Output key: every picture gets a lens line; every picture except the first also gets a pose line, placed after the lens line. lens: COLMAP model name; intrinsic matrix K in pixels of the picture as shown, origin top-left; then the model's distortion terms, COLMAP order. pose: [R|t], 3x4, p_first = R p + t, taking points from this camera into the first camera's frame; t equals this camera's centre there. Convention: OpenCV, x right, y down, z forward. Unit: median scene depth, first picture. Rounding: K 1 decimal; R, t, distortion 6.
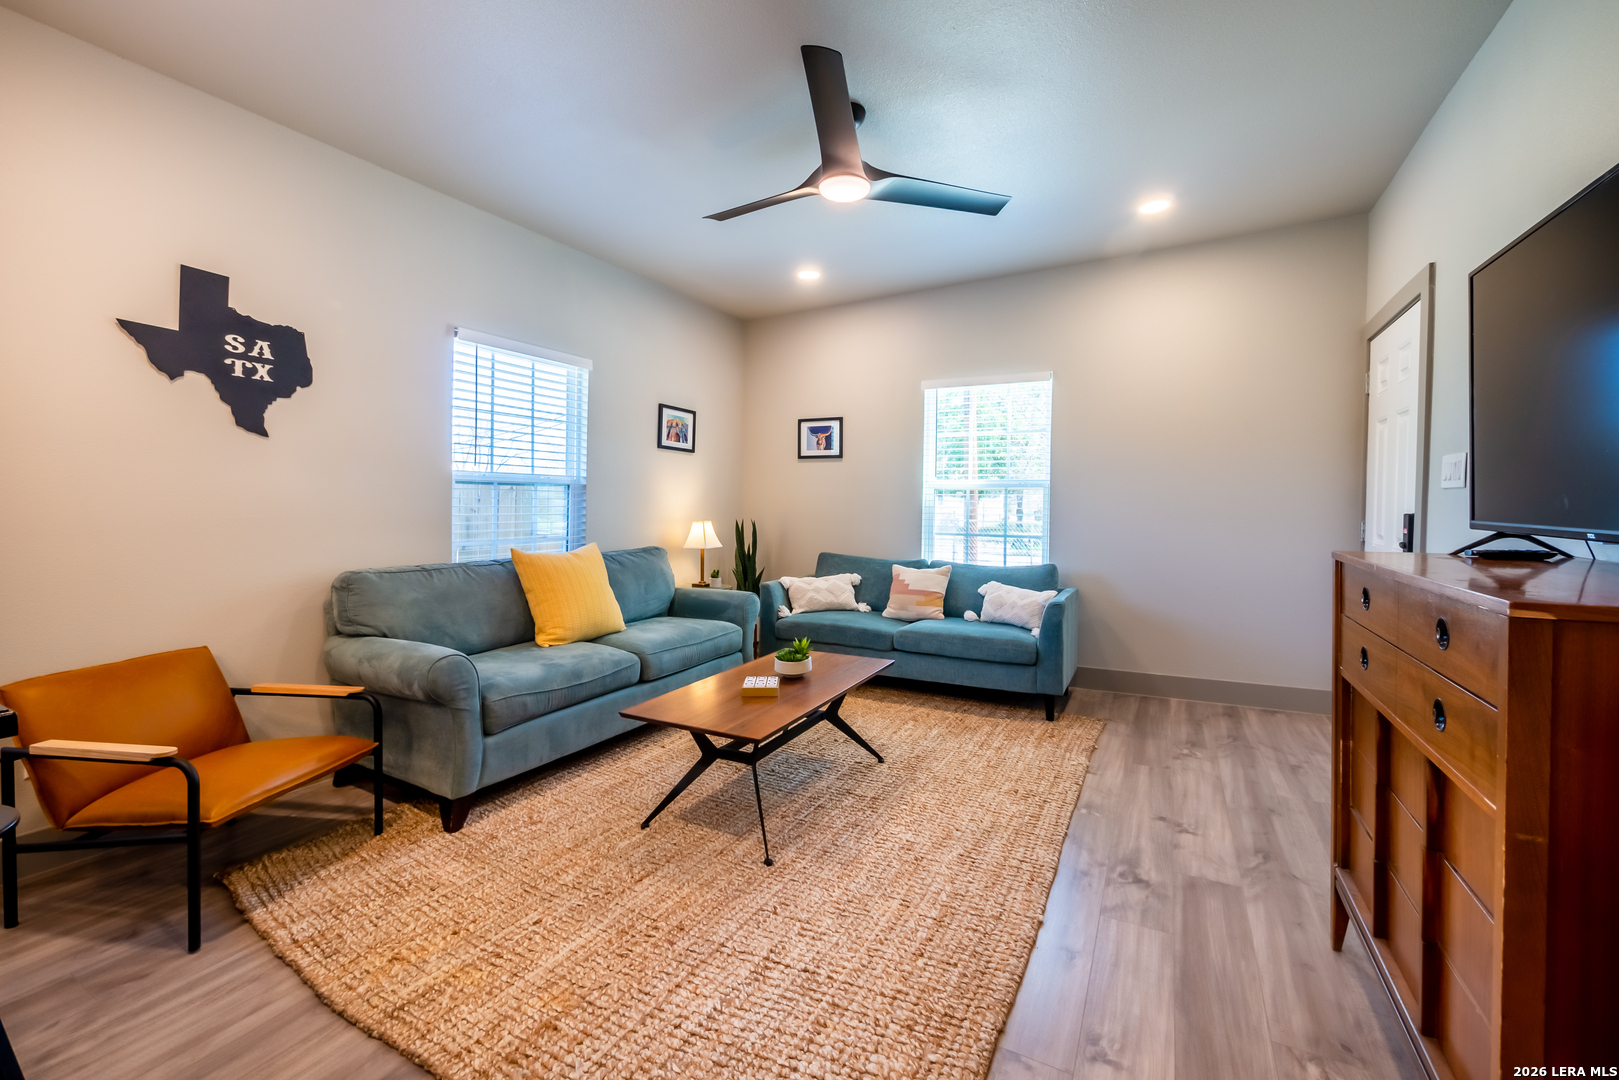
lens RADIAL K [[665.1, 0, 804.8], [0, 665.1, 512.0], [0, 0, 1]] dist [-0.007066, 0.000273]
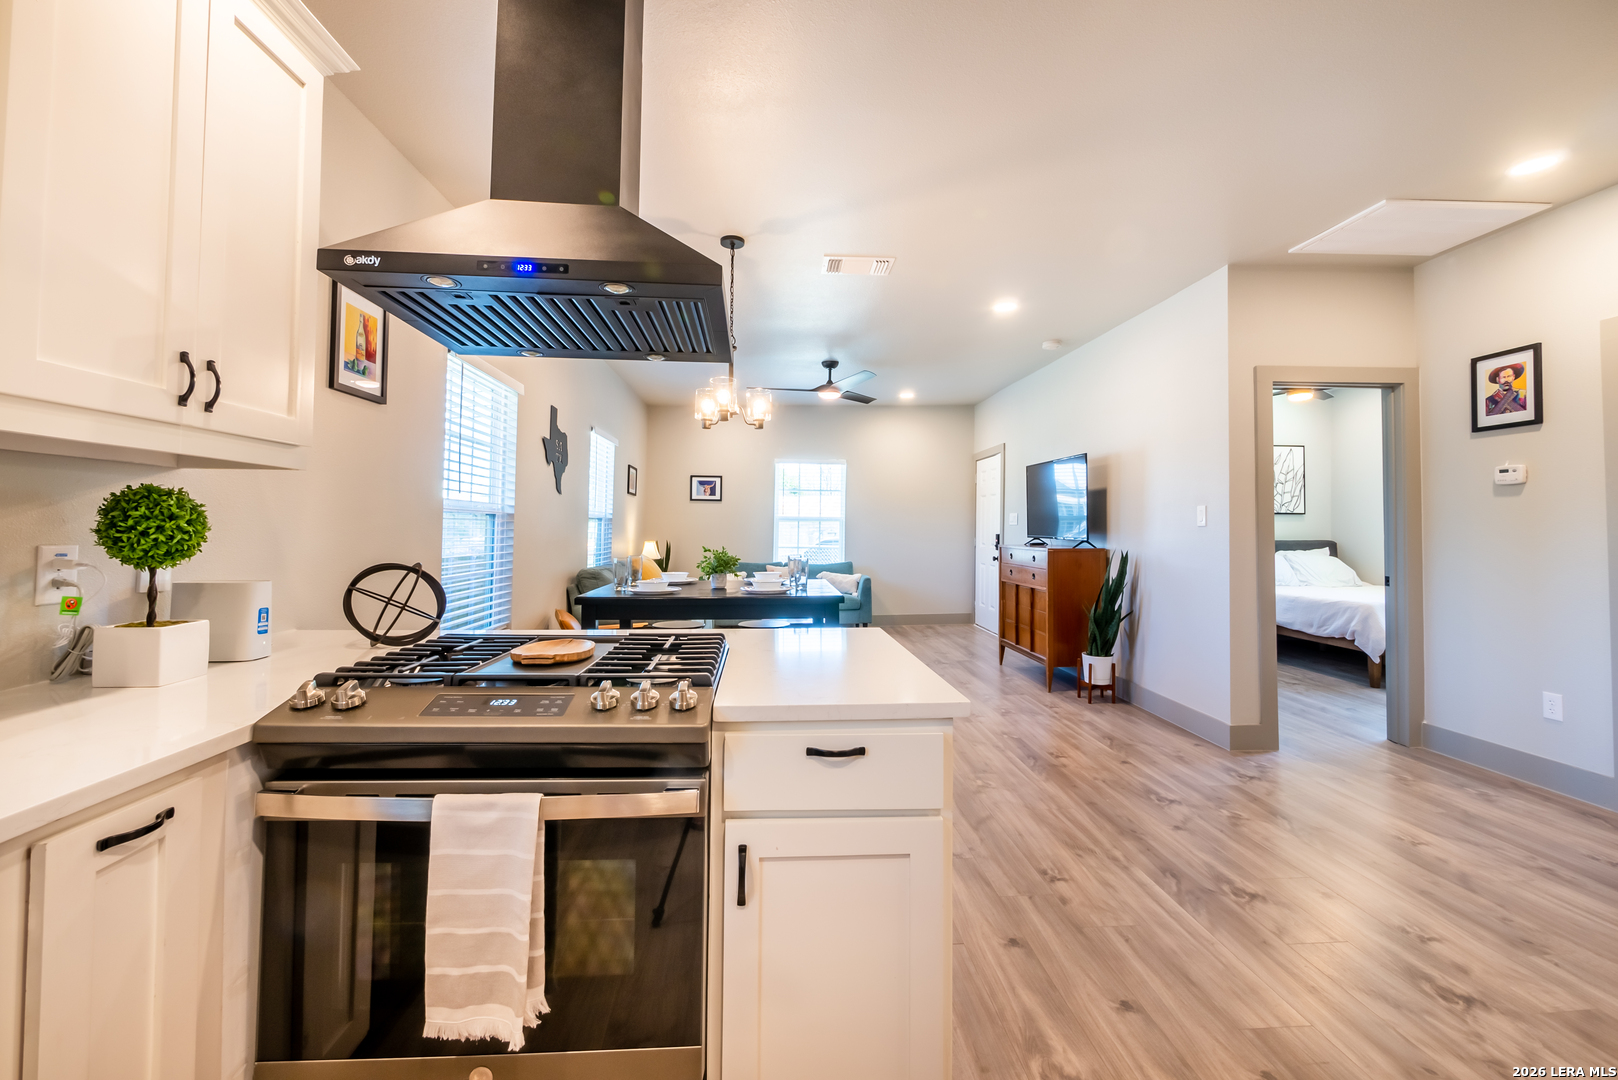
lens RADIAL K [[668.1, 0, 804.6], [0, 668.1, 509.7], [0, 0, 1]] dist [-0.009584, 0.001507]
pose [[0.845447, 0.014248, 0.533870, -1.193823], [0.006143, 0.999319, -0.036397, -0.002321], [-0.534024, 0.034051, 0.844783, -0.871194]]
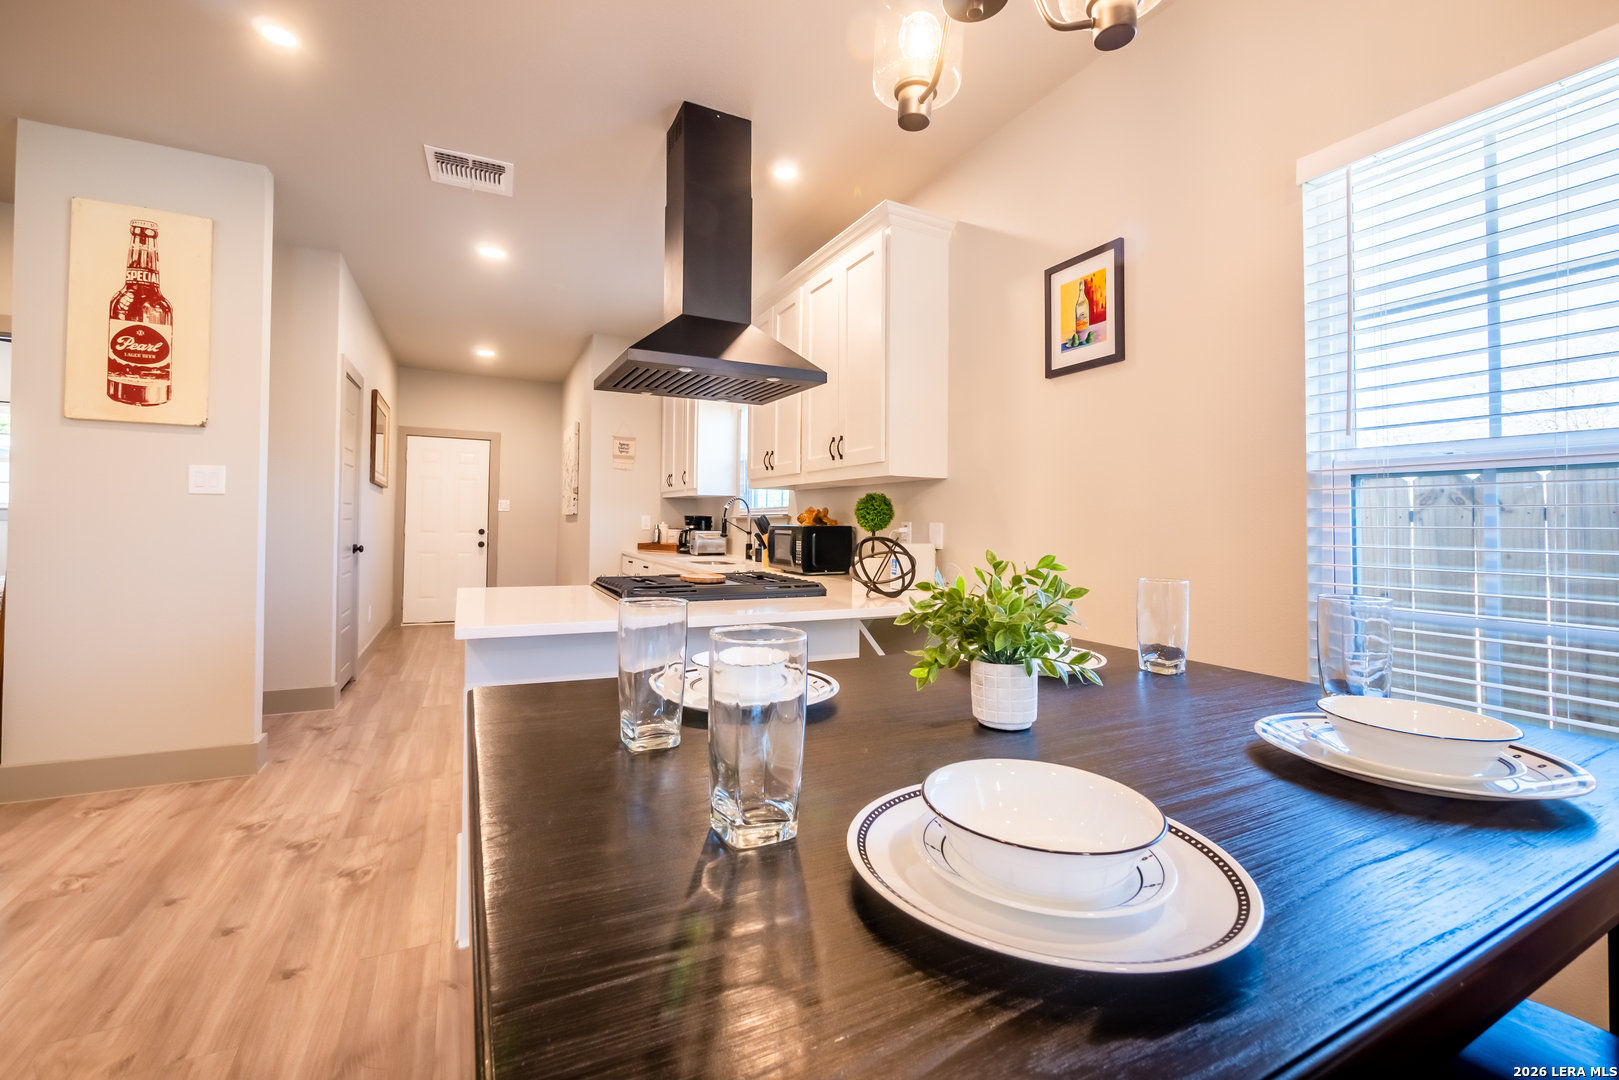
lens RADIAL K [[668.5, 0, 805.1], [0, 668.5, 509.6], [0, 0, 1]] dist [-0.009584, 0.001507]
pose [[-0.559905, -0.032051, -0.827937, -0.353663], [-0.028300, 0.999408, -0.019550, 0.010429], [0.828073, 0.012484, -0.560481, 0.369832]]
